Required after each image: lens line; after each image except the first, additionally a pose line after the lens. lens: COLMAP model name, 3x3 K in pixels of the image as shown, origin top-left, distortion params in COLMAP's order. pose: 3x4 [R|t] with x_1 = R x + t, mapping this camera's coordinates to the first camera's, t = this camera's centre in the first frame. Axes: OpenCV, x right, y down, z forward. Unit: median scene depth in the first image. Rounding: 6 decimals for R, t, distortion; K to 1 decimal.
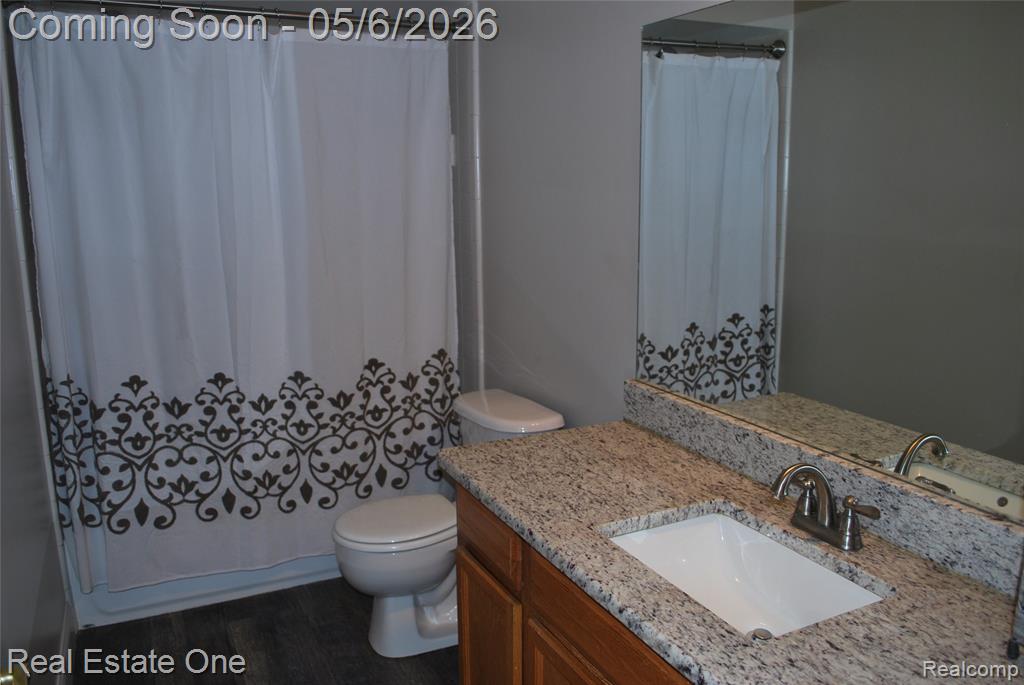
lens RADIAL K [[803.8, 0, 512.3], [0, 803.8, 340.7], [0, 0, 1]] dist [-0.077801, 0.002461]
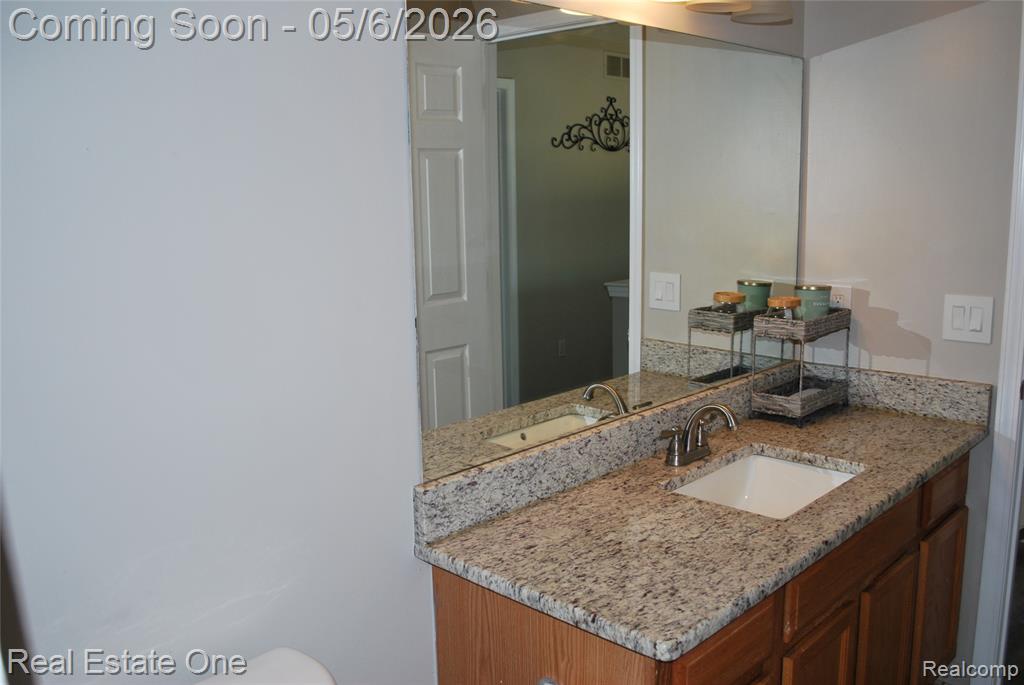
lens RADIAL K [[882.0, 0, 516.8], [0, 882.0, 341.9], [0, 0, 1]] dist [-0.020660, -0.003262]
pose [[-0.352248, -0.148451, 0.924058, -0.685826], [0.201434, 0.952175, 0.229754, -0.276738], [-0.913973, 0.267067, -0.305499, 1.356274]]
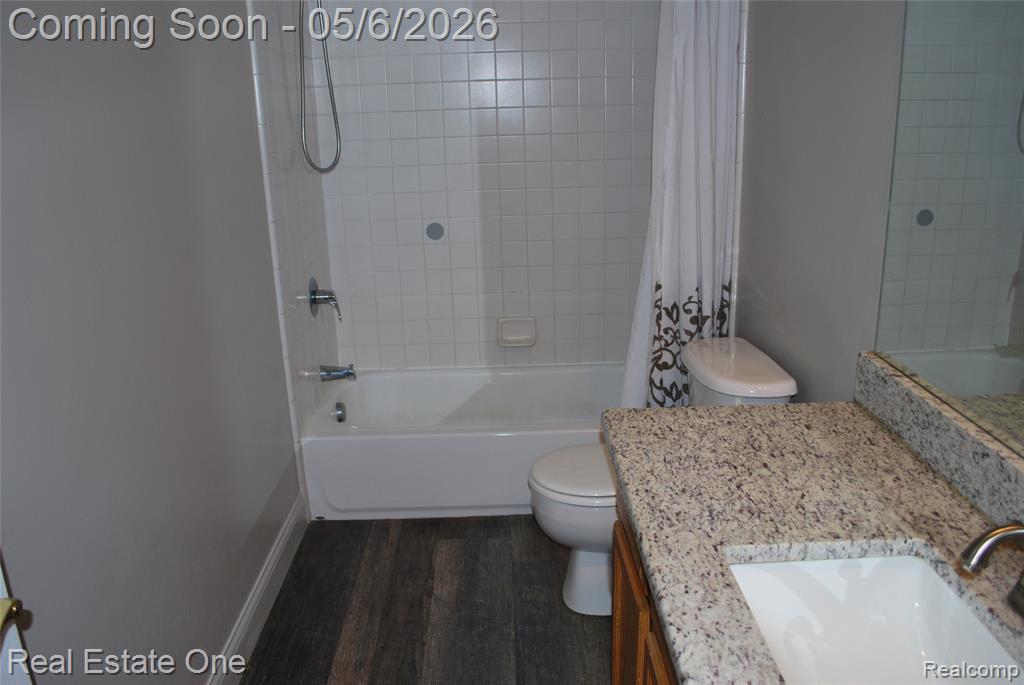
lens RADIAL K [[803.8, 0, 511.5], [0, 803.8, 343.7], [0, 0, 1]] dist [-0.077801, 0.002461]
pose [[0.906850, 0.109557, -0.406966, 0.175888], [-0.064545, 0.990333, 0.122776, -0.037468], [0.416483, -0.085072, 0.905155, 0.194441]]
